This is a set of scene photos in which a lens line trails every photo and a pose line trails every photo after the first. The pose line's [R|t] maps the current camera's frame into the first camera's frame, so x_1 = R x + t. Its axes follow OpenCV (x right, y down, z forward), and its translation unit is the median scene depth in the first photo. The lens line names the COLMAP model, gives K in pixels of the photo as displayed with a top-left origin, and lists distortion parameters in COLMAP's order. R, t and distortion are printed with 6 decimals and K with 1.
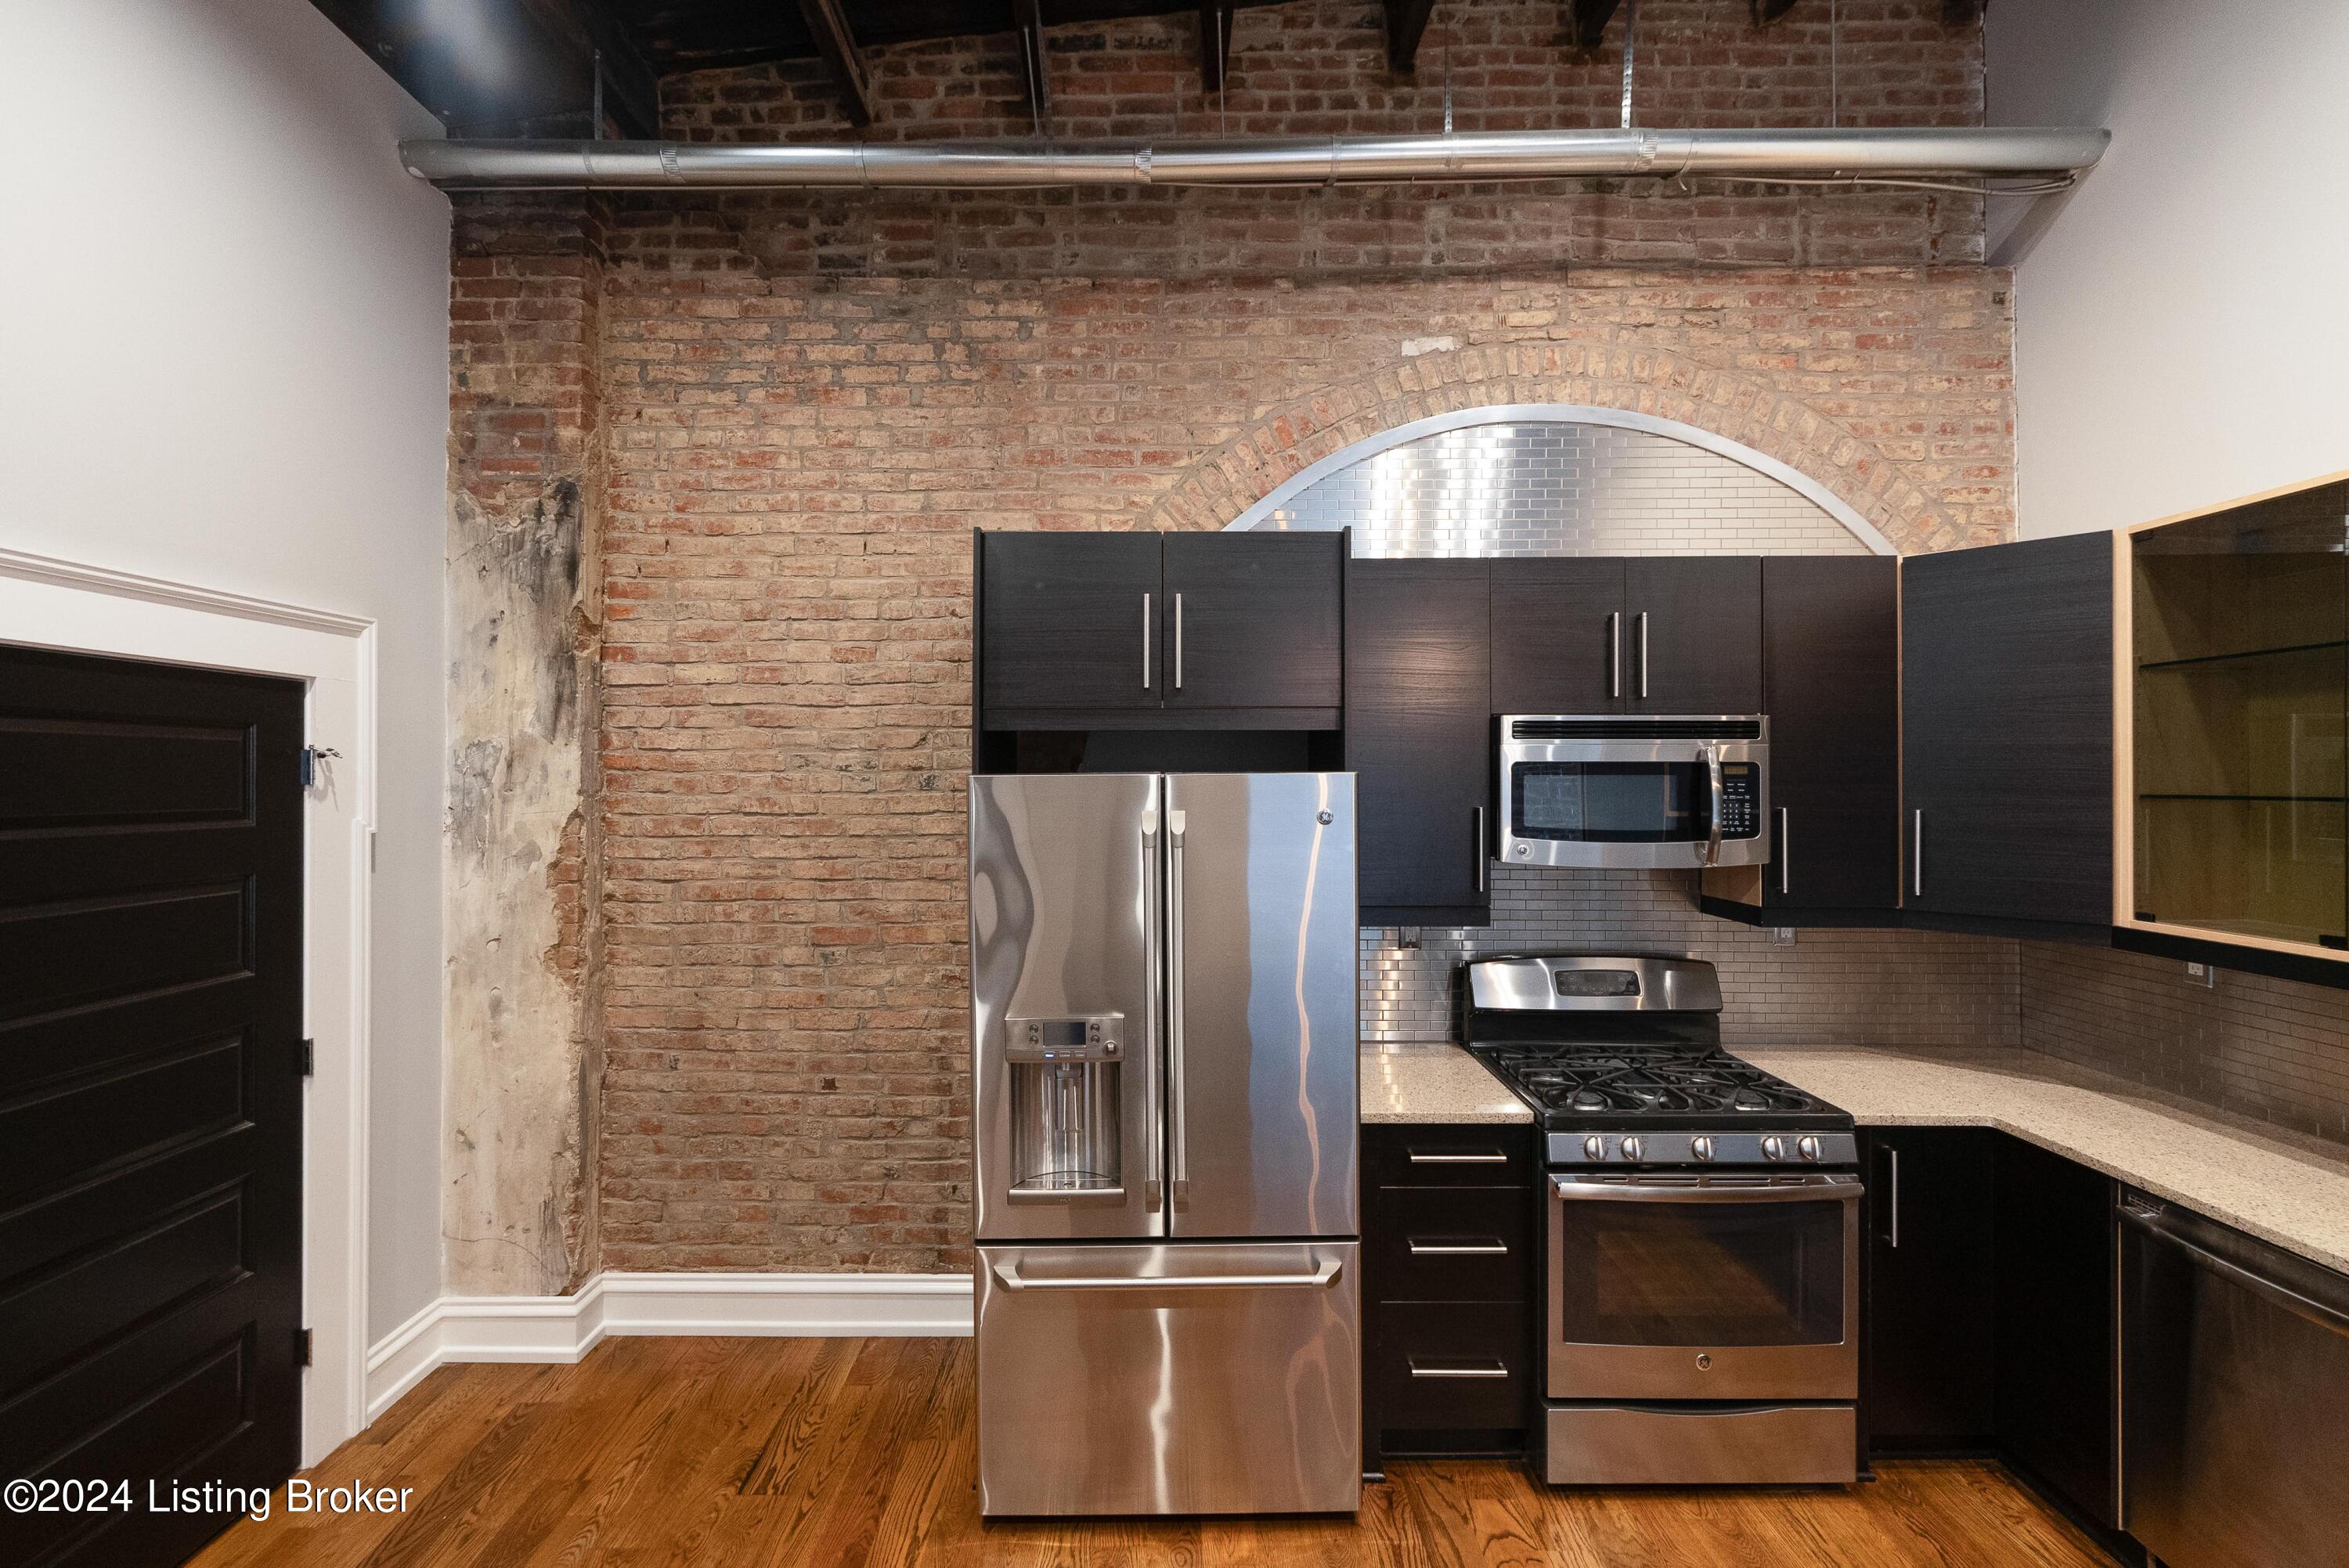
lens RADIAL K [[983.5, 0, 1153.1], [0, 983.5, 772.0], [0, 0, 1]] dist [-0.000429, -0.000040]
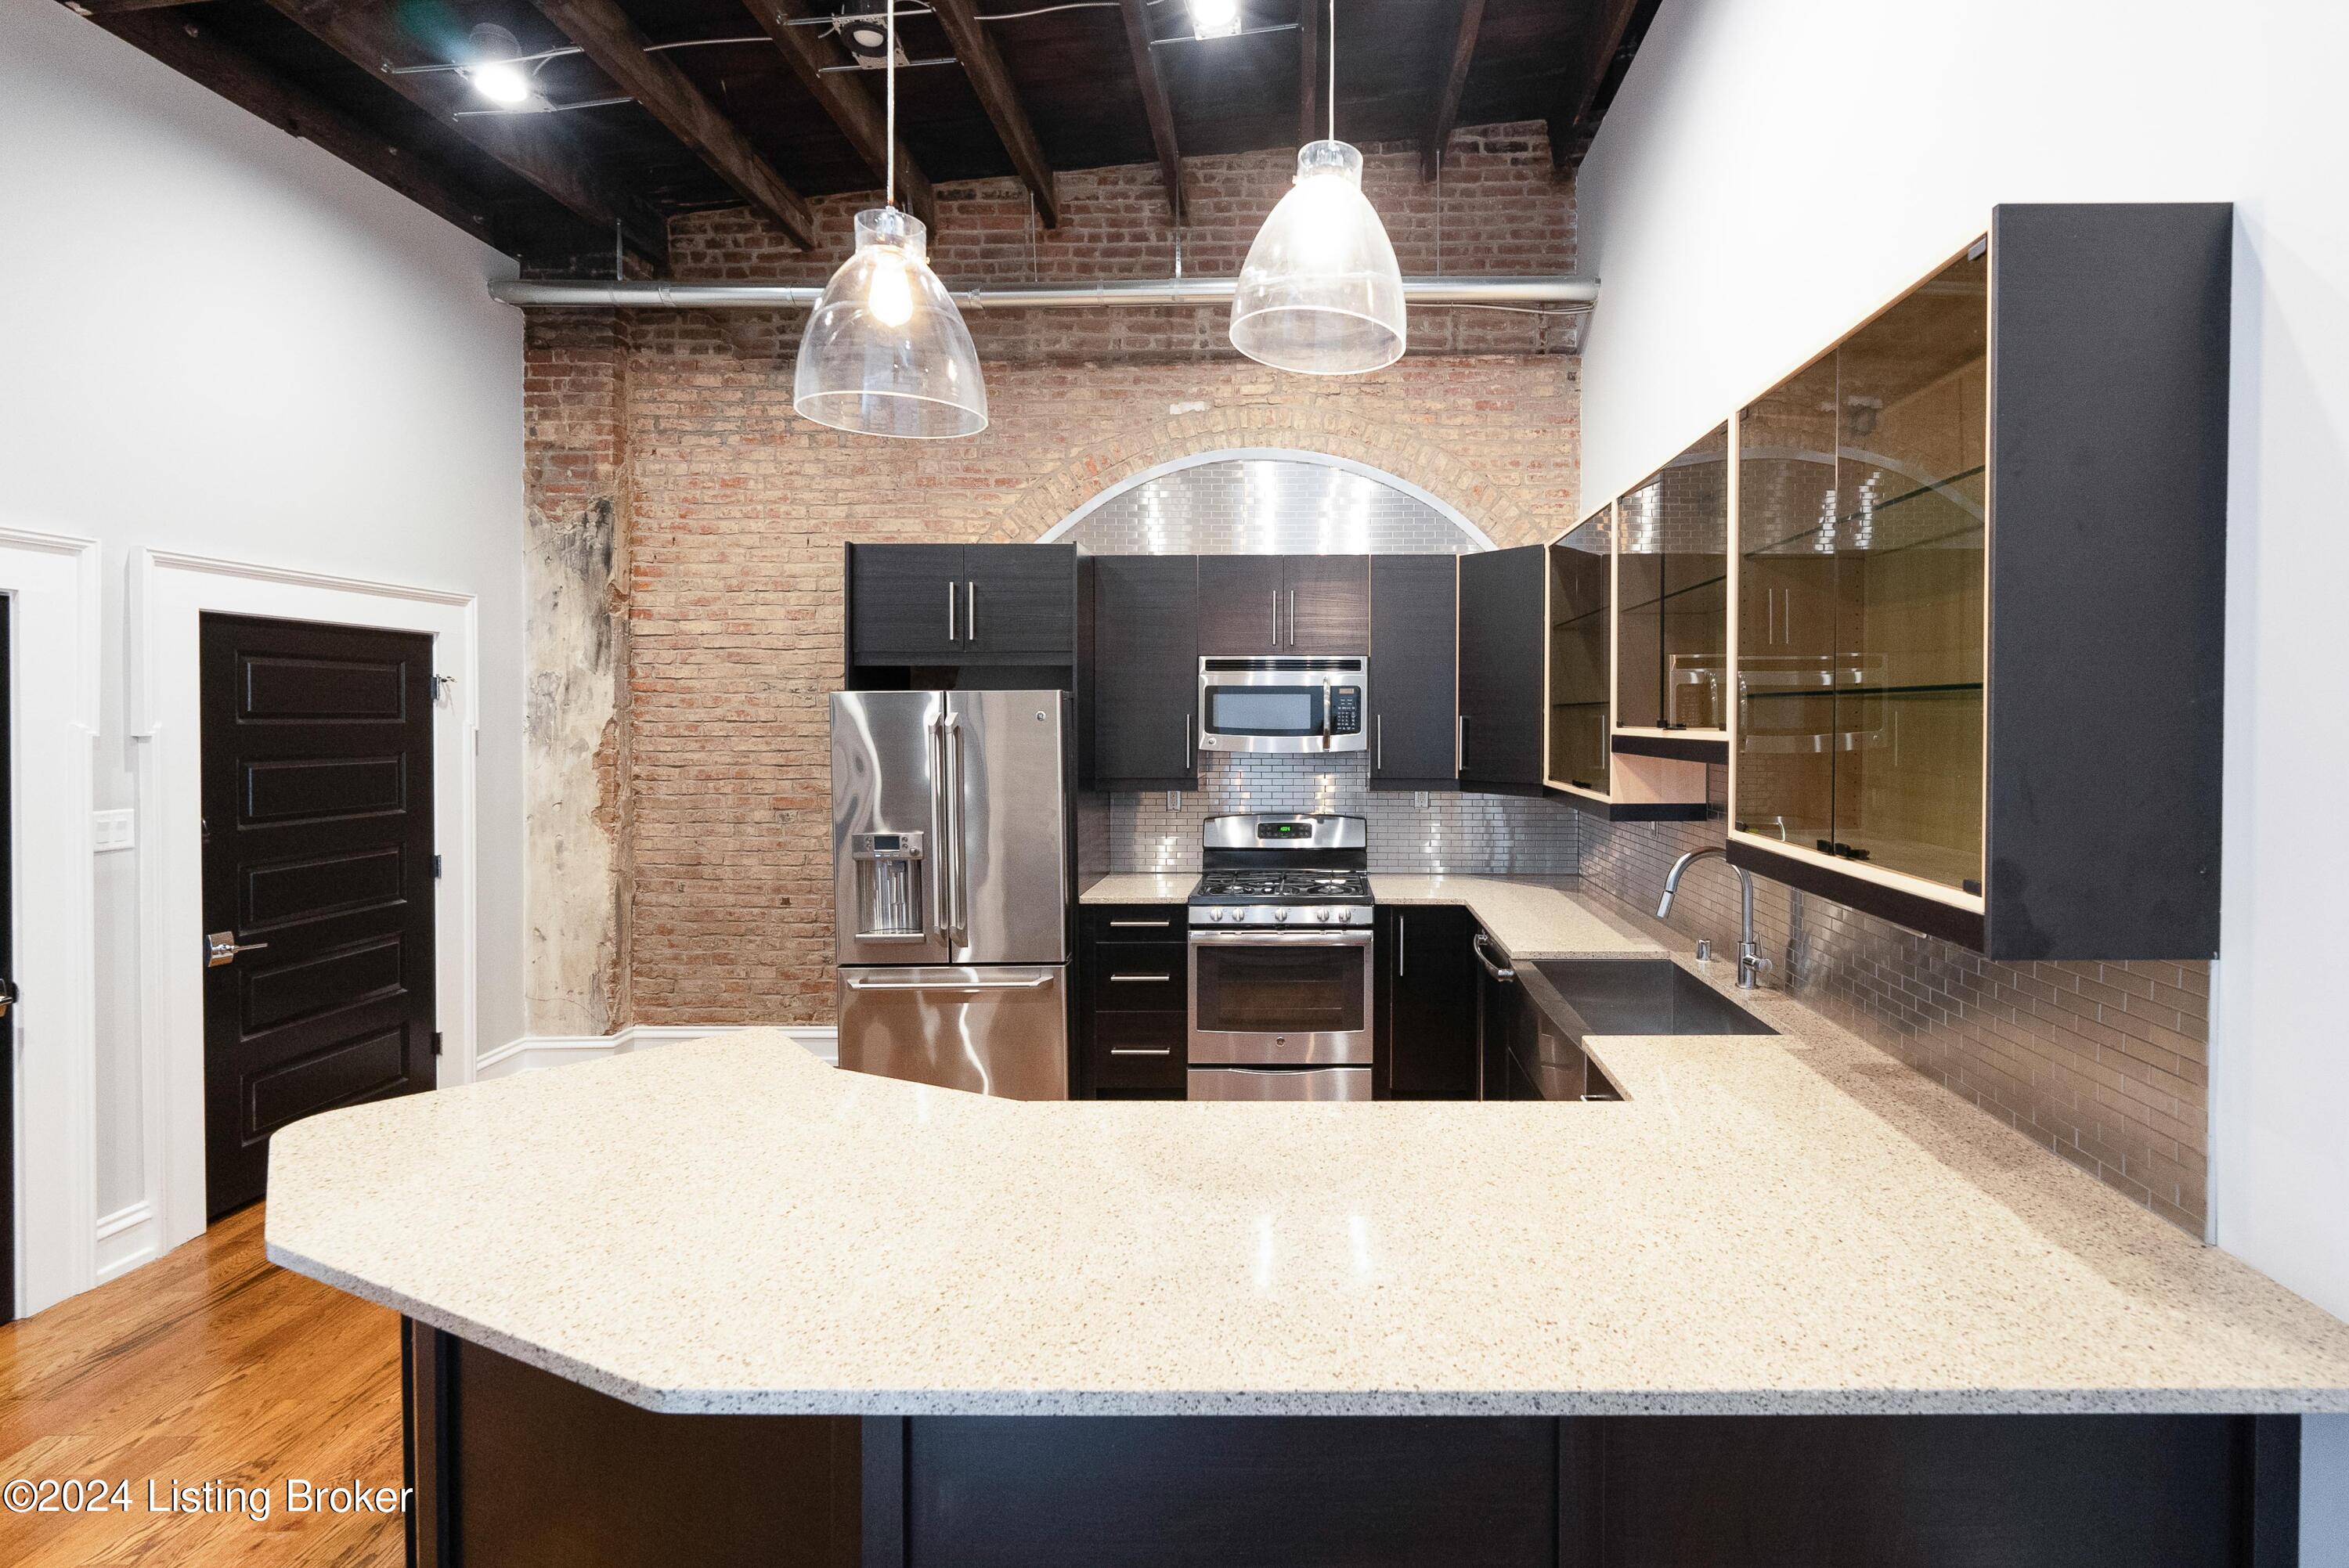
lens RADIAL K [[983.5, 0, 1308.0], [0, 983.5, 727.2], [0, 0, 1]] dist [-0.000429, -0.000040]
pose [[0.999939, -0.000279, 0.011015, 0.447440], [0.000089, 0.999851, 0.017277, 0.025159], [-0.011018, -0.017274, 0.999790, -0.501613]]
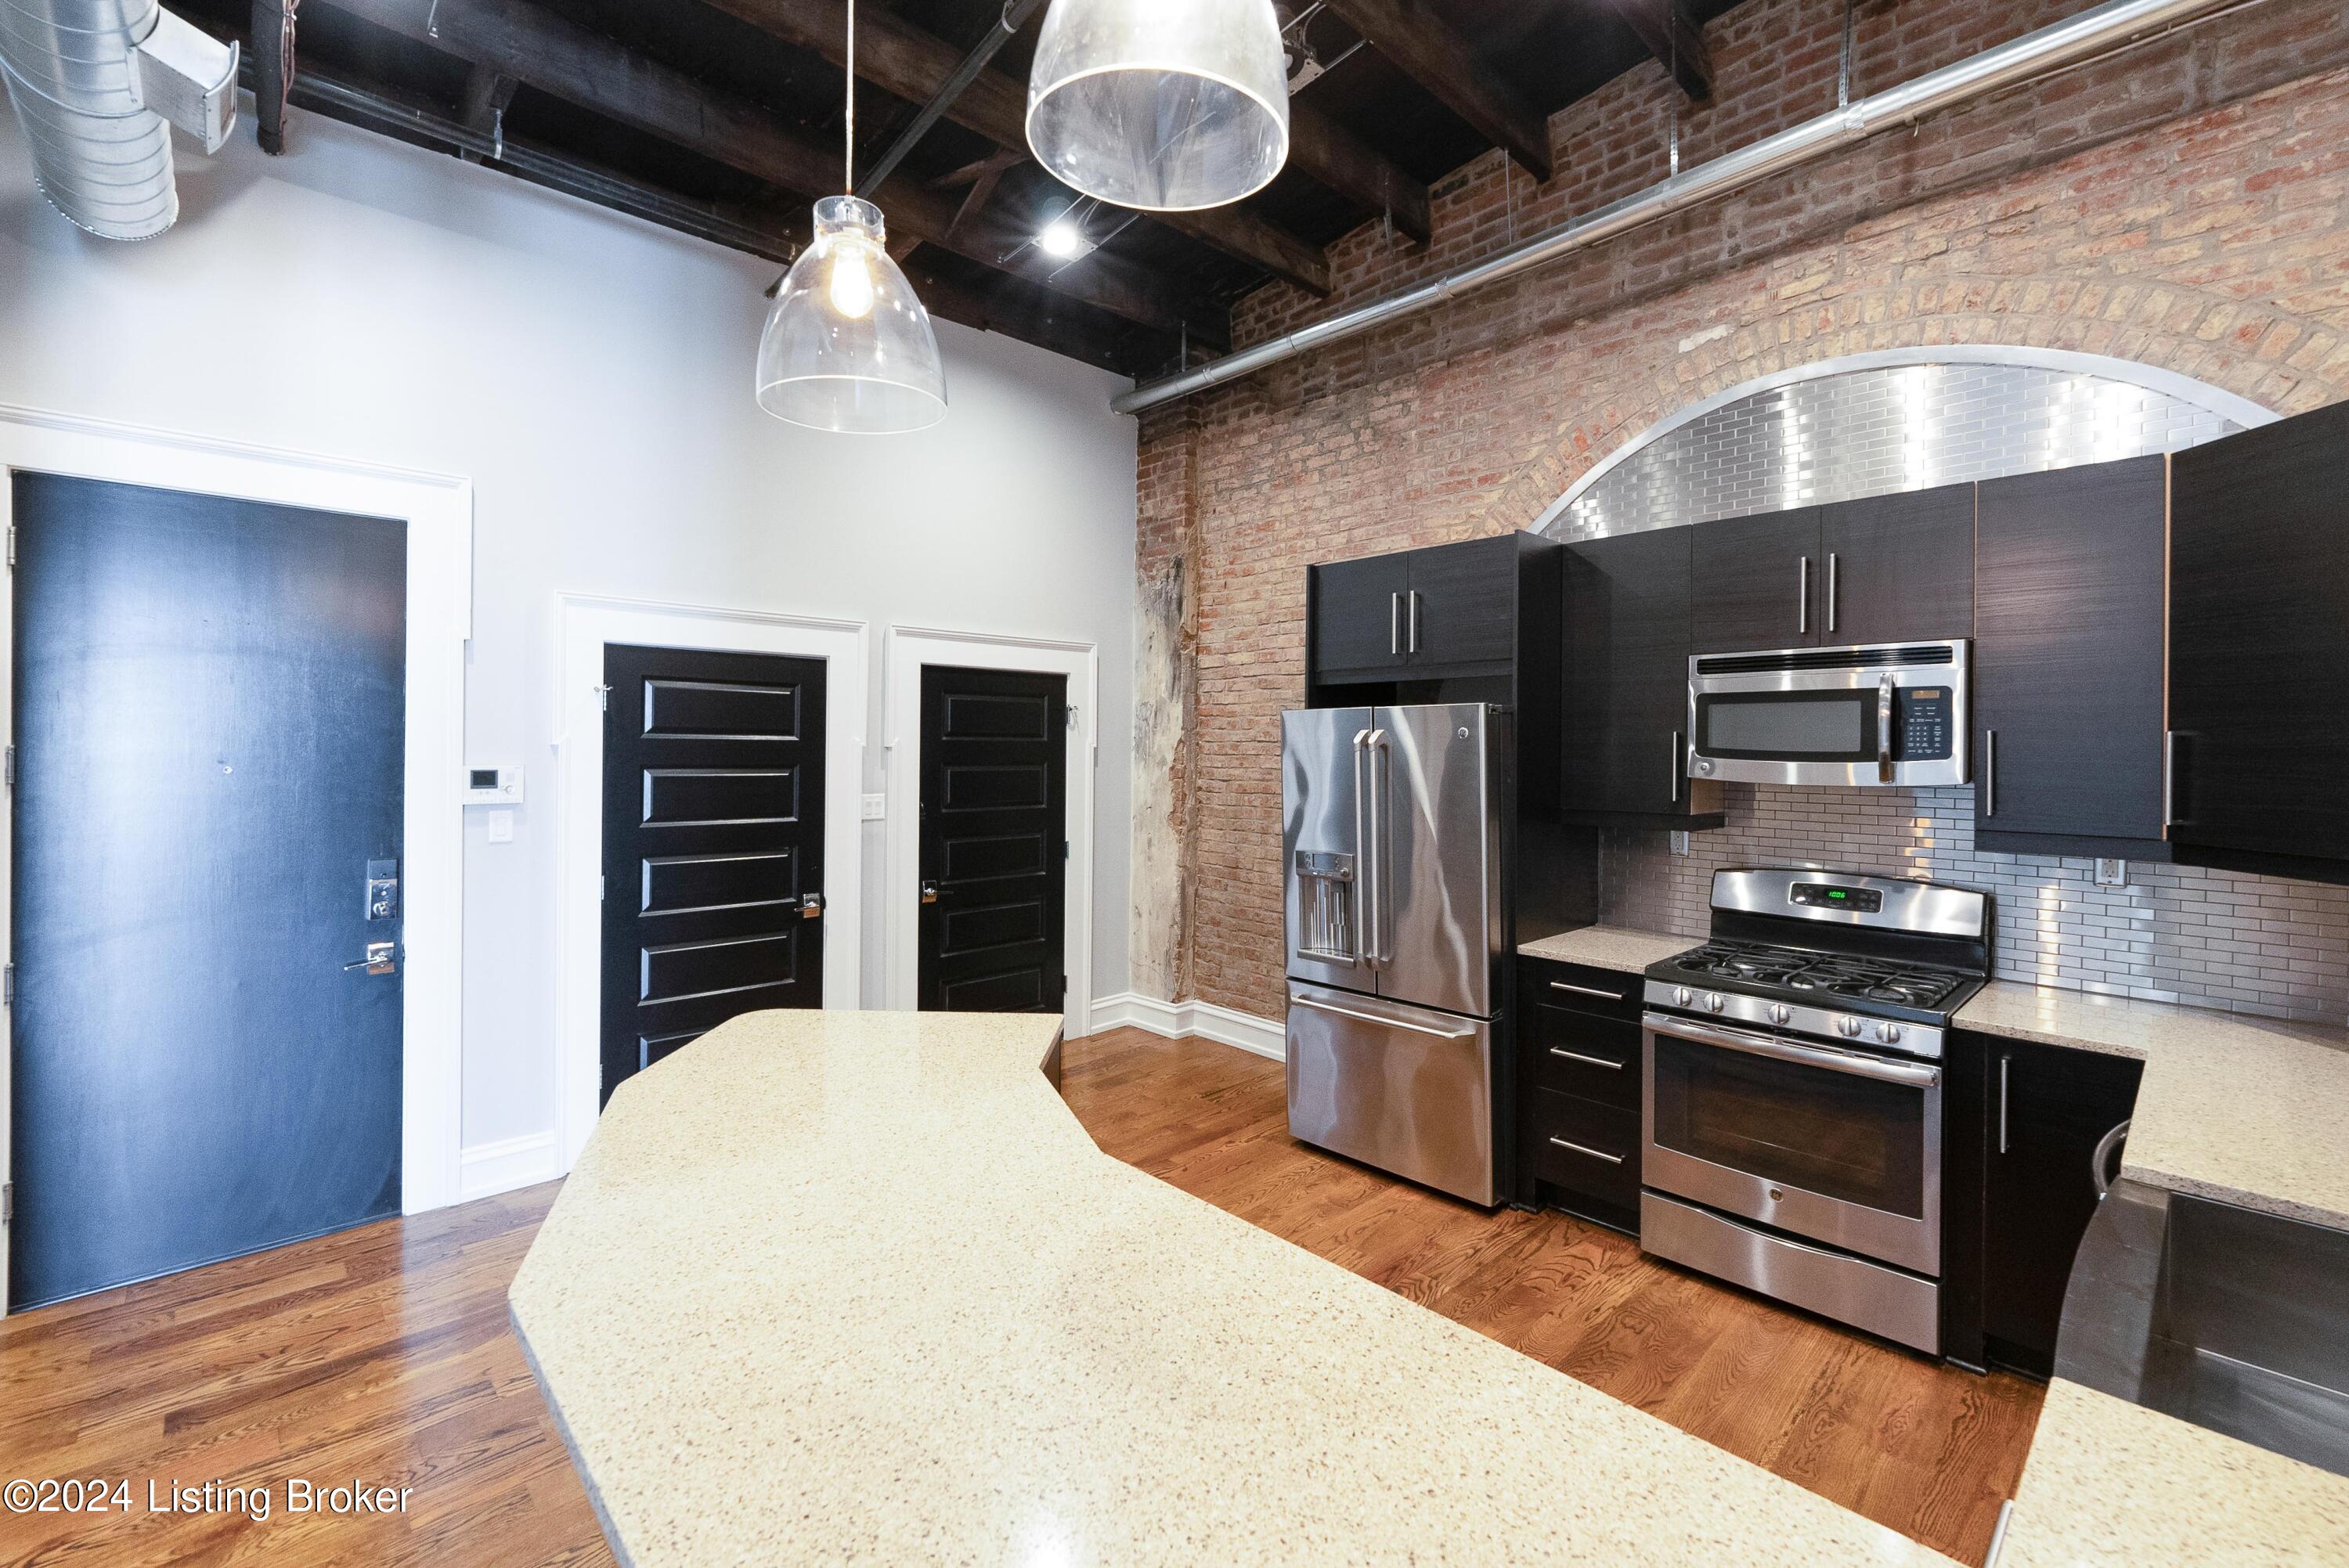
lens RADIAL K [[983.5, 0, 1191.8], [0, 983.5, 744.7], [0, 0, 1]] dist [-0.000429, -0.000040]
pose [[0.701382, 0.002392, -0.712781, 0.687710], [0.000188, 0.999994, 0.003541, 0.041575], [0.712785, -0.002618, 0.701377, -0.245402]]
